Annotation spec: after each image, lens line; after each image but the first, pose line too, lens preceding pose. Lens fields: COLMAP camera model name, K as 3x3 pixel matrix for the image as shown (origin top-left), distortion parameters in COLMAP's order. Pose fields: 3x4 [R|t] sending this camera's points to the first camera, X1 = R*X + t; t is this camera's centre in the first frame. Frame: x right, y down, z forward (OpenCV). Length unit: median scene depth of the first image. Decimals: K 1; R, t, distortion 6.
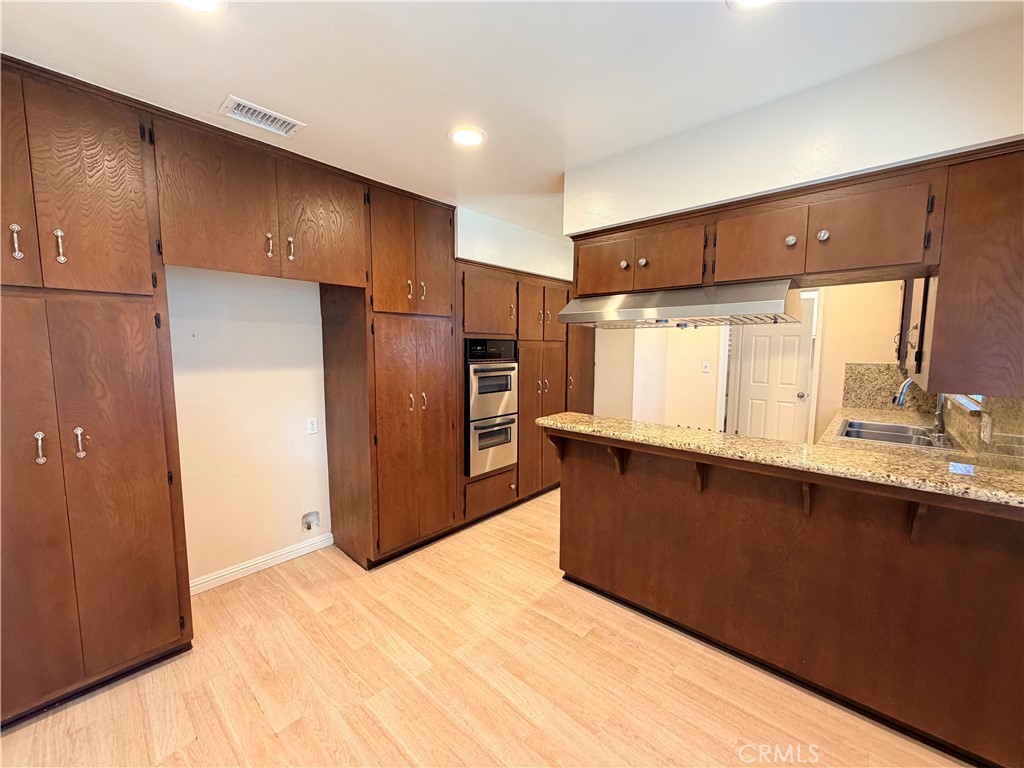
lens RADIAL K [[407.4, 0, 509.4], [0, 407.4, 385.5], [0, 0, 1]] dist [-0.002326, 0.000422]
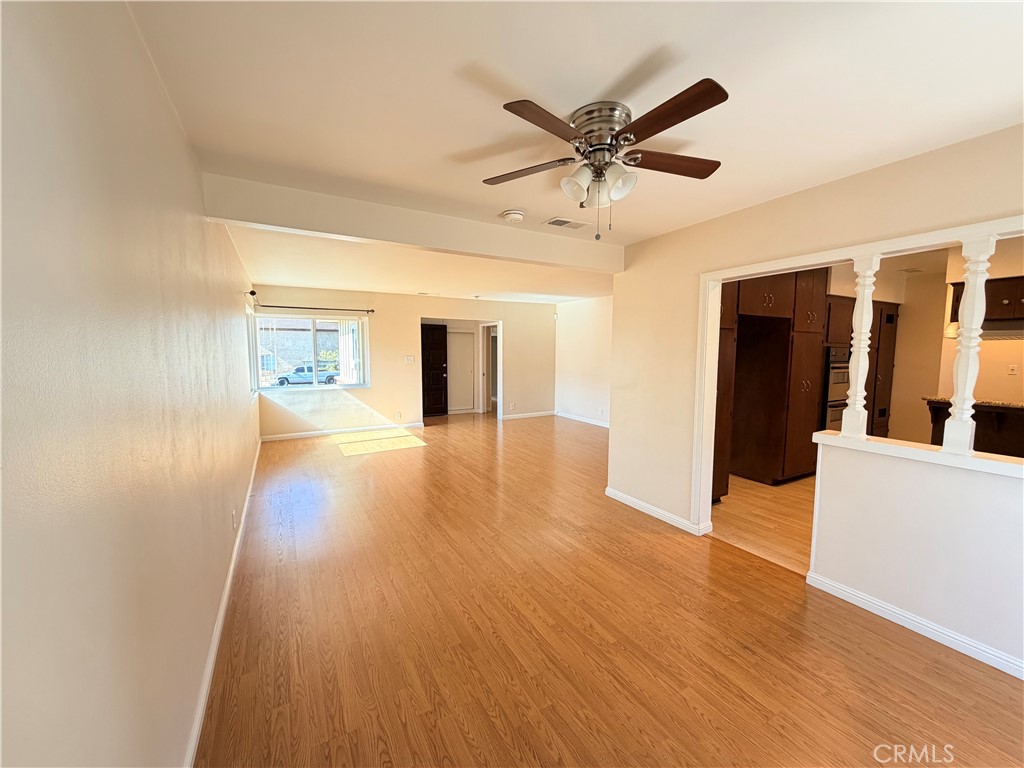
lens RADIAL K [[407.4, 0, 516.6], [0, 407.4, 398.3], [0, 0, 1]] dist [-0.002326, 0.000422]
pose [[0.948975, 0.034953, -0.313409, -0.972610], [-0.028512, 0.999278, 0.025115, 0.093330], [0.314061, -0.014897, 0.949286, -1.068955]]
